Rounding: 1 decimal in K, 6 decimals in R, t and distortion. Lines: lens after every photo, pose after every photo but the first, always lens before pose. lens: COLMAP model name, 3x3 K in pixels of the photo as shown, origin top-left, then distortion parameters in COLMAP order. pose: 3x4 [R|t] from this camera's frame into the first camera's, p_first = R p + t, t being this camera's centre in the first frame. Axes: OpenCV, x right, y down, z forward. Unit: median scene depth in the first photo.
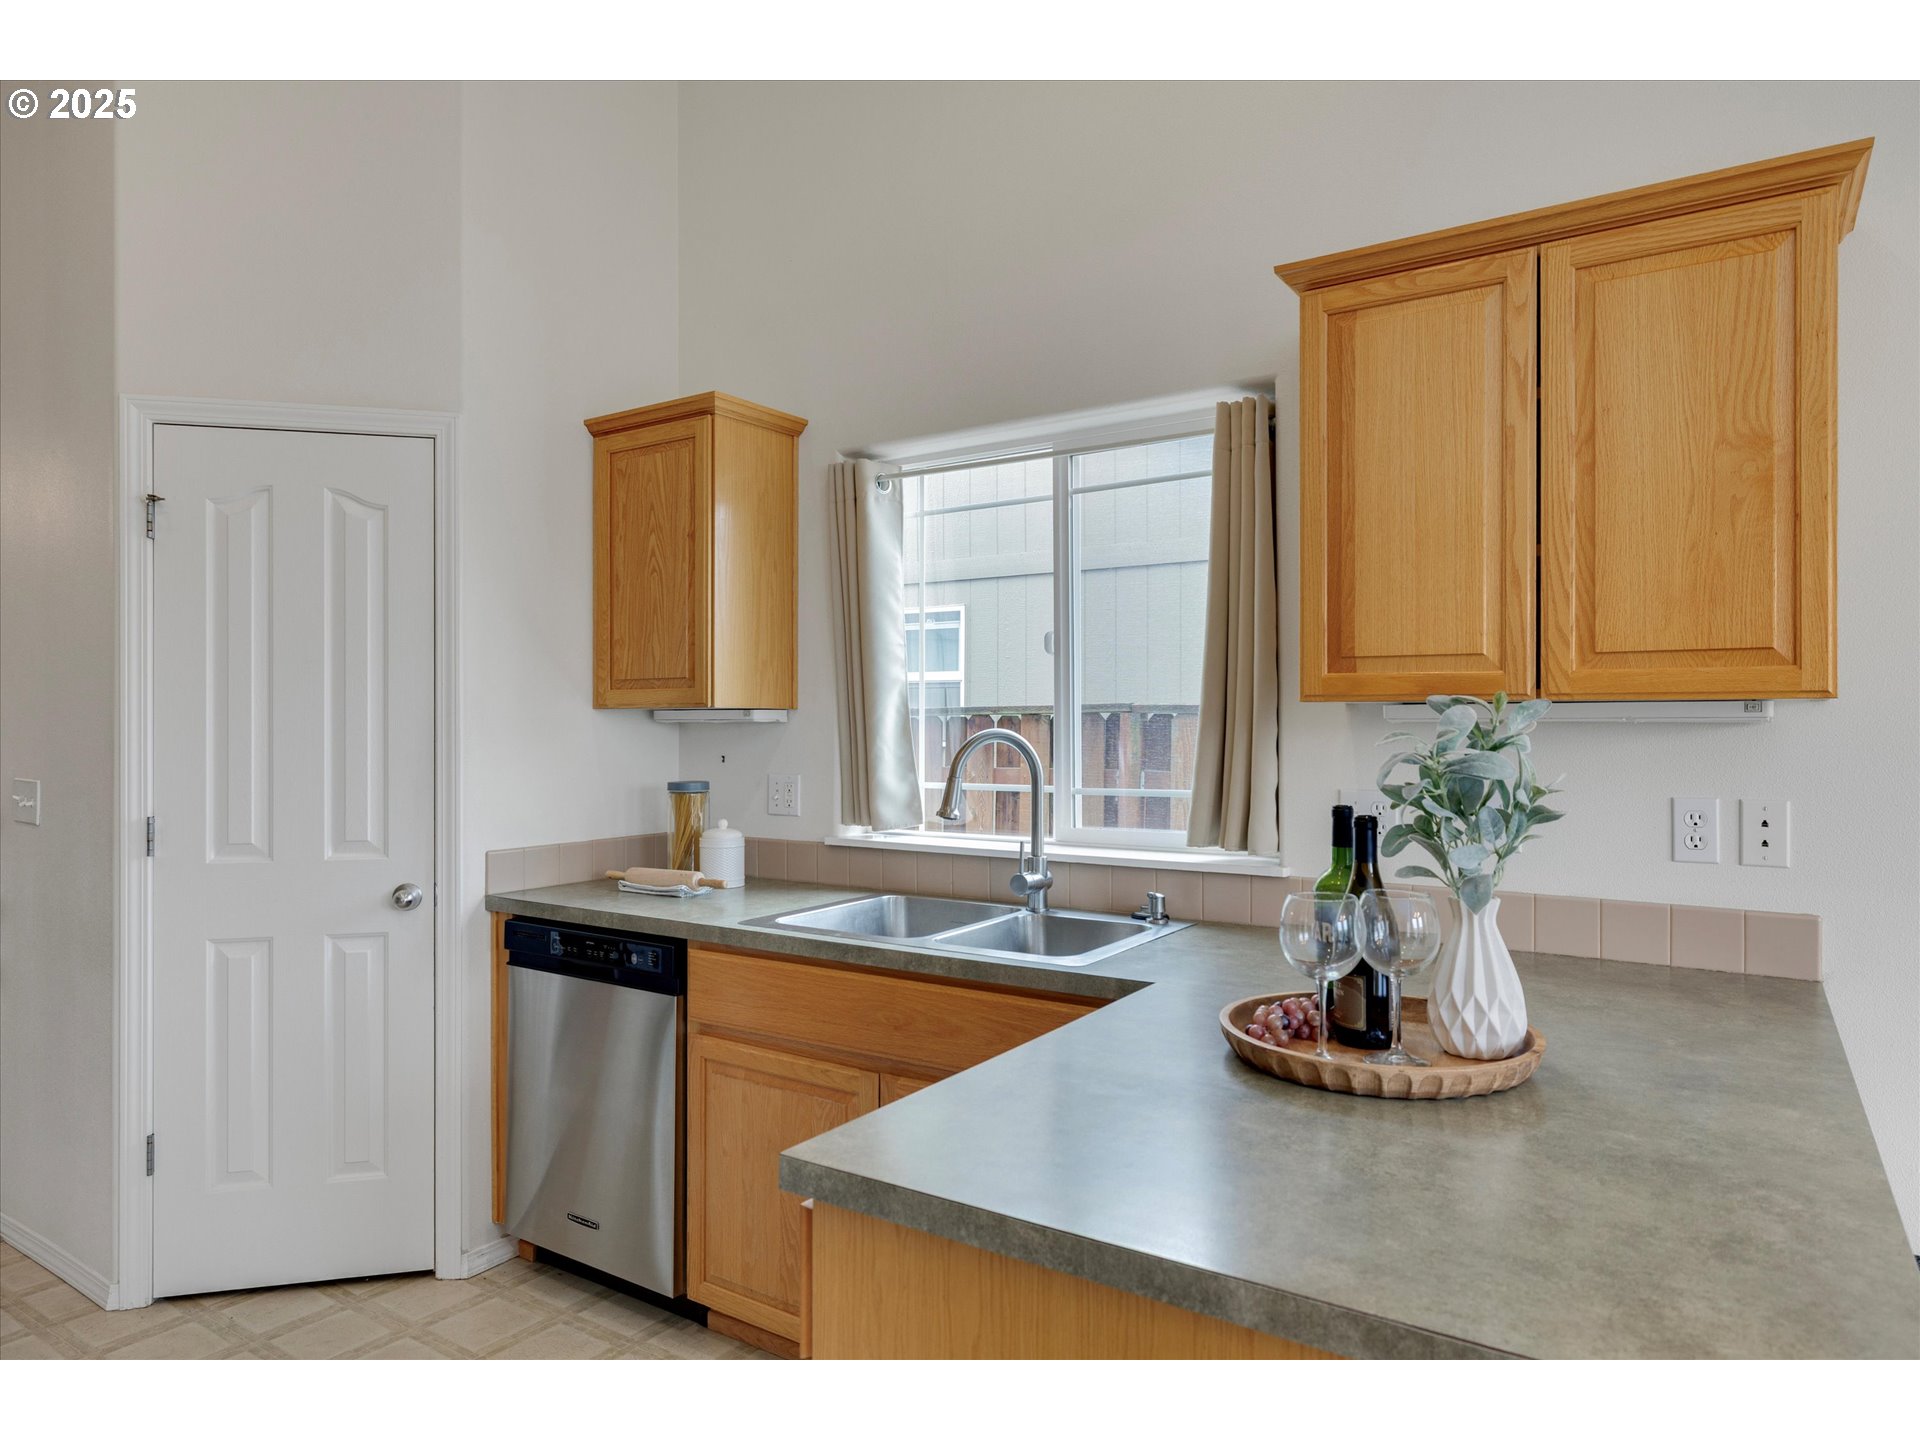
lens RADIAL K [[1185.6, 0, 968.6], [0, 1185.6, 713.4], [0, 0, 1]] dist [-0.003423, 0.002829]
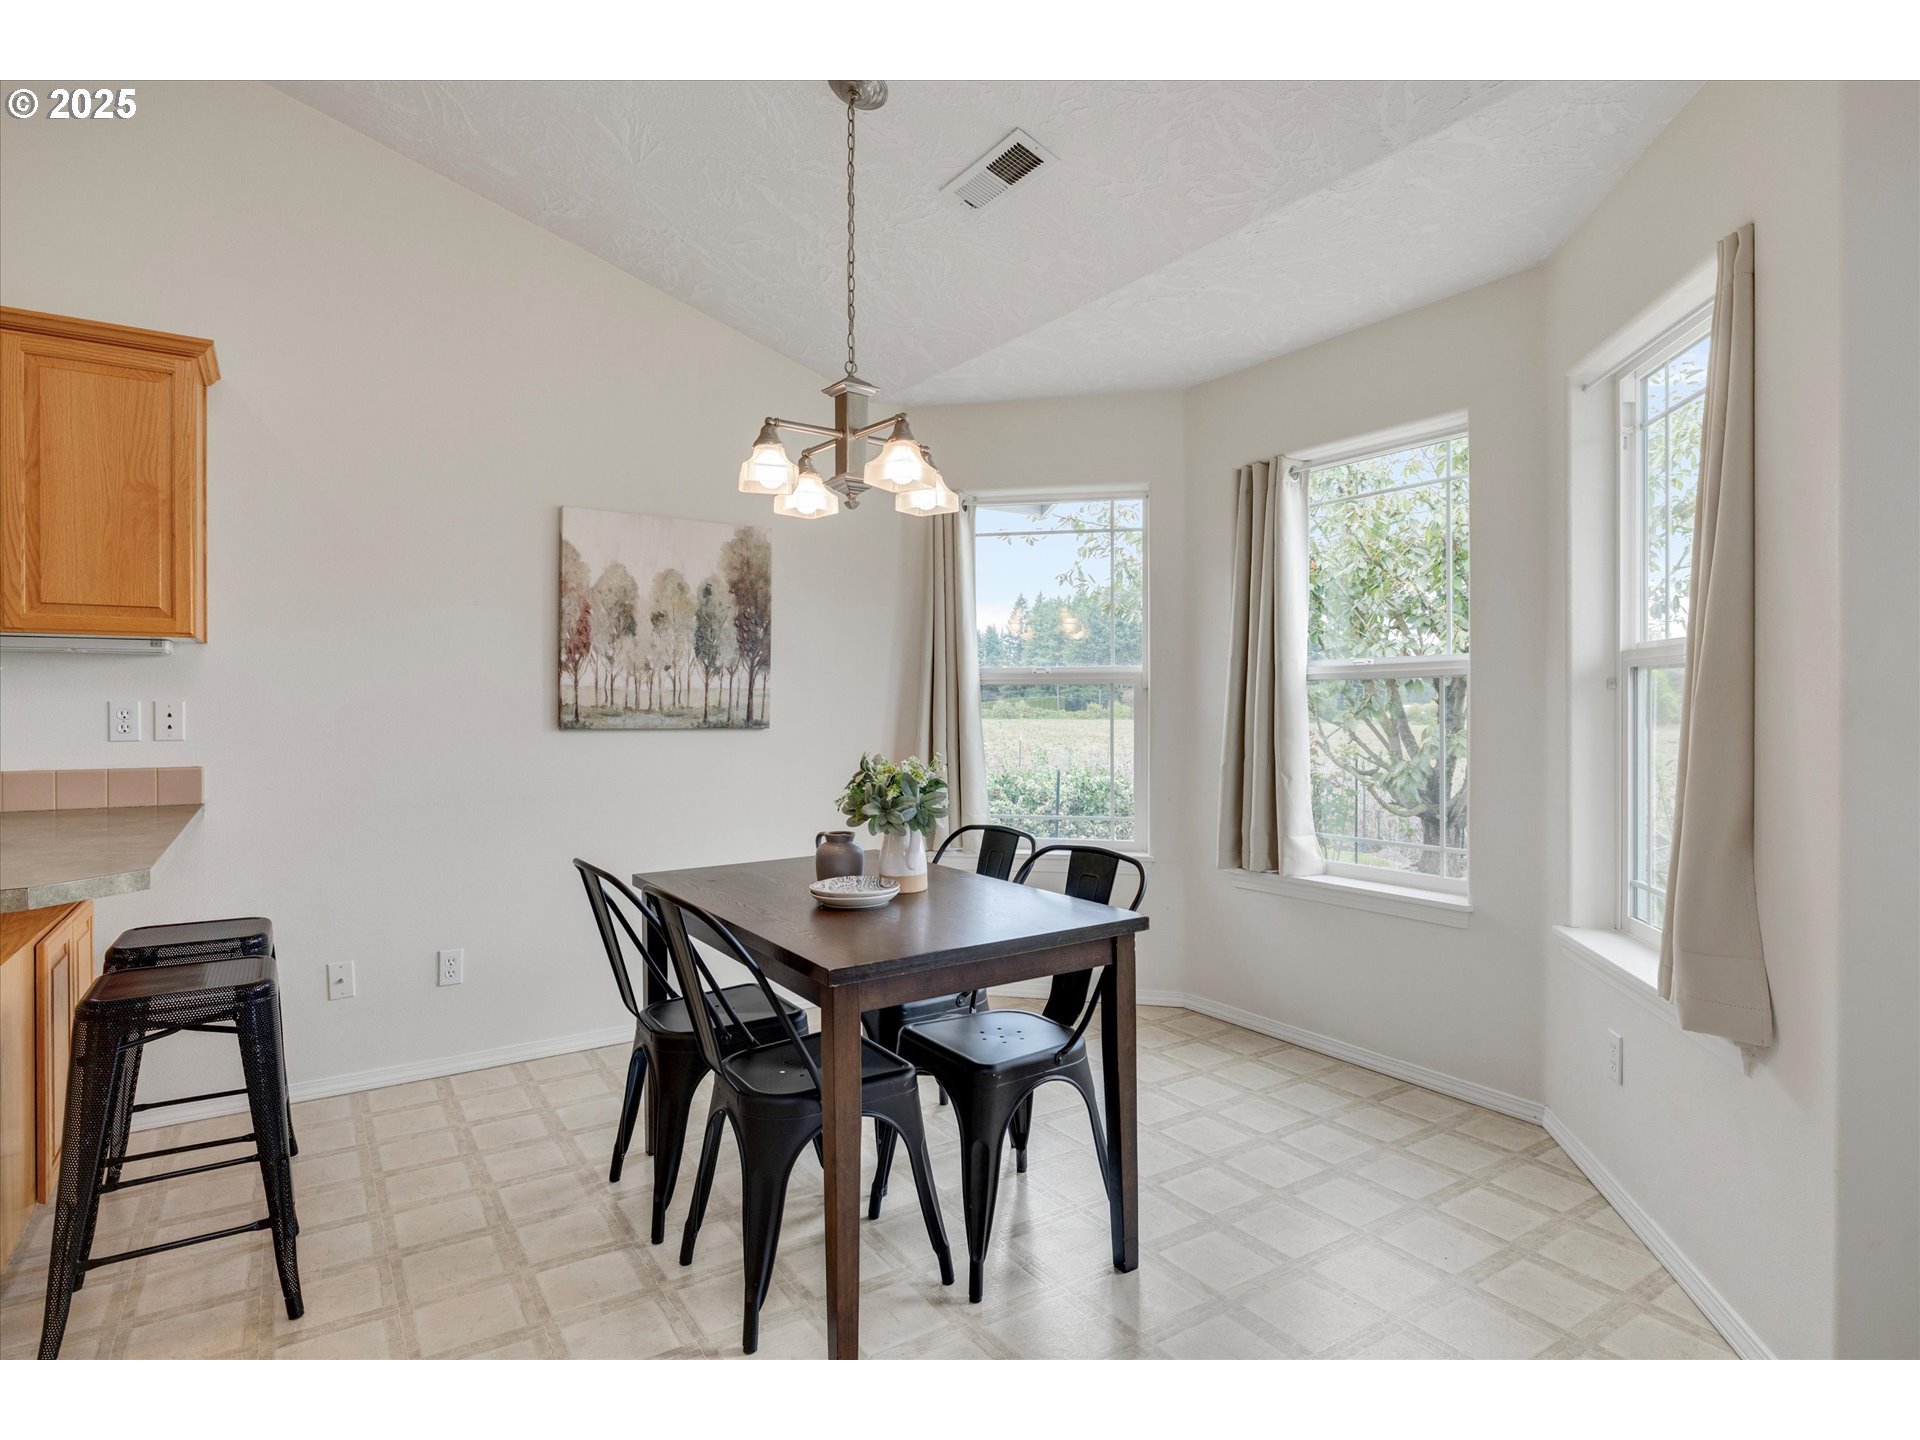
lens RADIAL K [[1008.8, 0, 960.0], [0, 1008.8, 720.0], [0, 0, 1]] dist [-0.004309, -0.000979]
pose [[0.399518, -0.010830, 0.916661, -0.146671], [-0.007445, 0.999859, 0.015058, 0.053452], [-0.916695, -0.012840, 0.399381, -0.462503]]
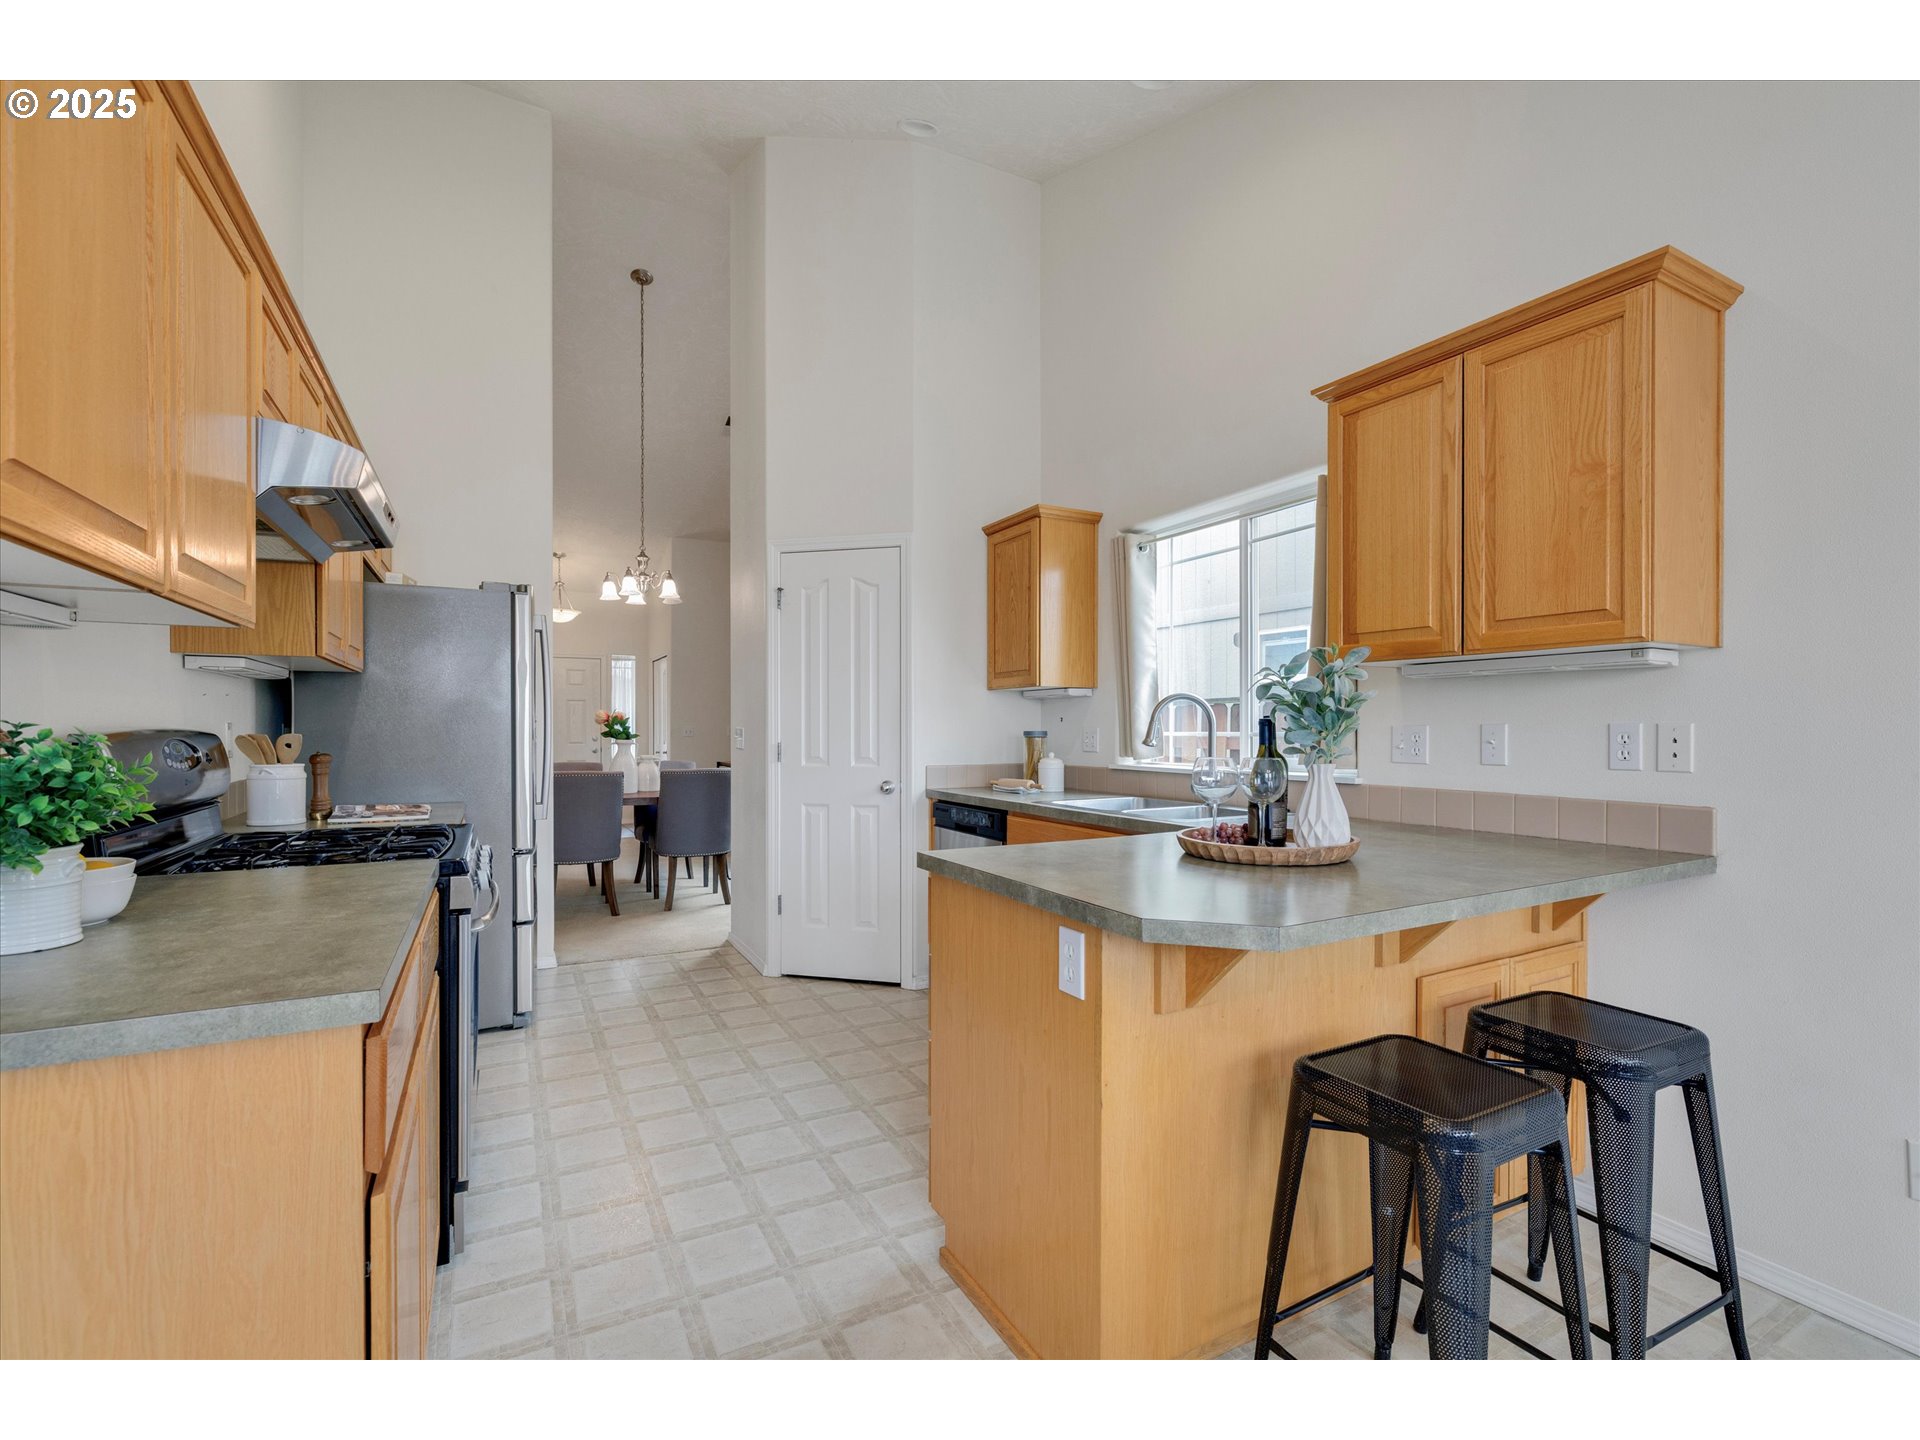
lens RADIAL K [[885.4, 0, 954.8], [0, 885.4, 730.9], [0, 0, 1]] dist [0.001364, 0.000011]
pose [[0.878327, 0.002702, -0.478052, 0.329069], [0.001358, 0.999966, 0.008148, 0.055572], [0.478058, -0.007806, 0.878294, -0.222359]]
